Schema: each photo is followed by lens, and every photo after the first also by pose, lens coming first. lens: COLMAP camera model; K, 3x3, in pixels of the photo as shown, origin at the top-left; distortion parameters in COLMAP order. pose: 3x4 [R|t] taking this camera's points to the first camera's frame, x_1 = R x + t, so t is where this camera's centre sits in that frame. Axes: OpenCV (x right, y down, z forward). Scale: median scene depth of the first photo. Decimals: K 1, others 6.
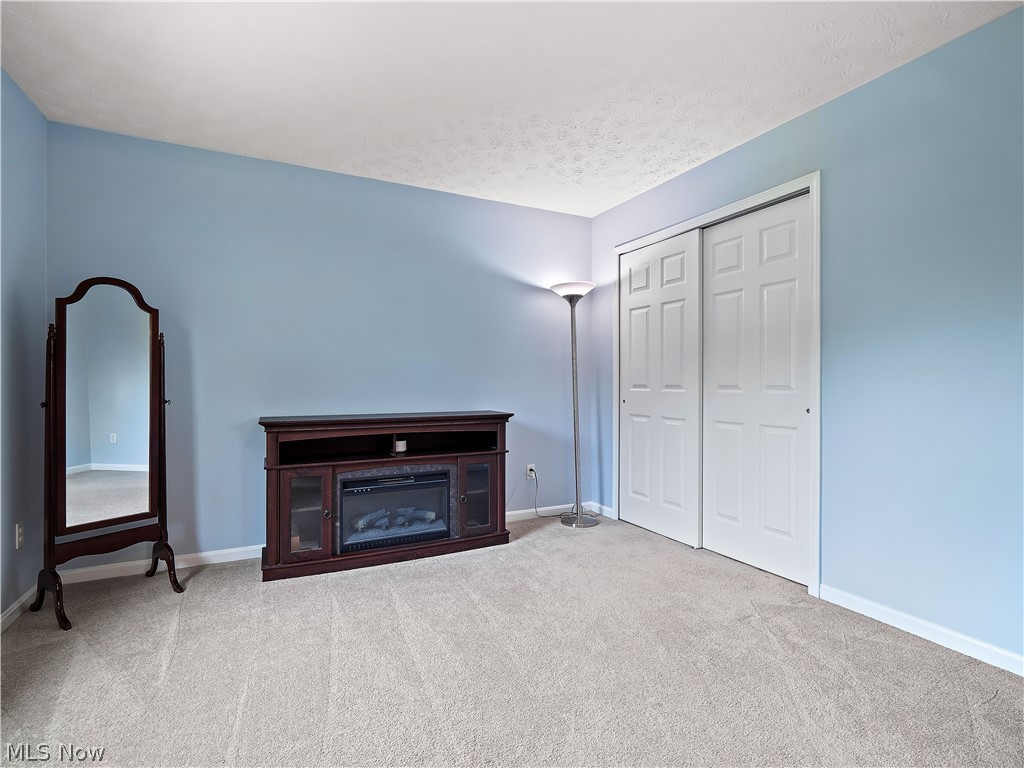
lens RADIAL K [[505.6, 0, 514.4], [0, 505.6, 388.1], [0, 0, 1]] dist [0.005857, -0.000918]
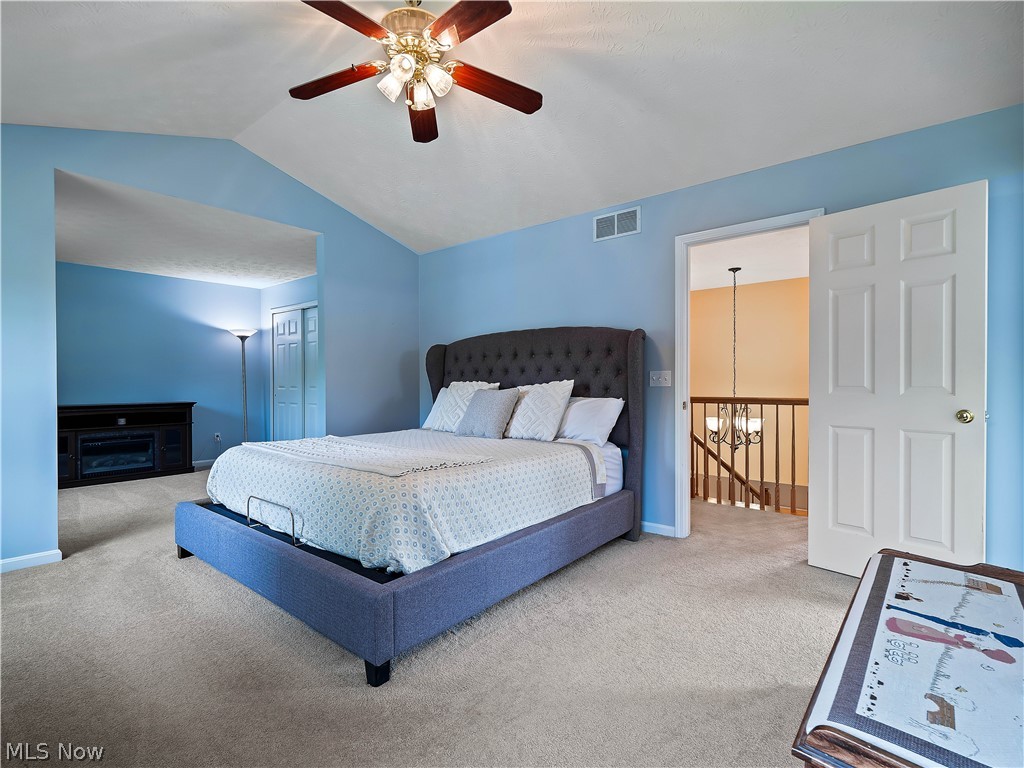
lens RADIAL K [[505.6, 0, 512.9], [0, 505.6, 382.9], [0, 0, 1]] dist [0.005857, -0.000918]
pose [[0.925149, -0.001184, 0.379604, 0.374151], [0.000921, 0.999999, 0.000876, -0.021266], [-0.379604, -0.000461, 0.925149, -1.187694]]
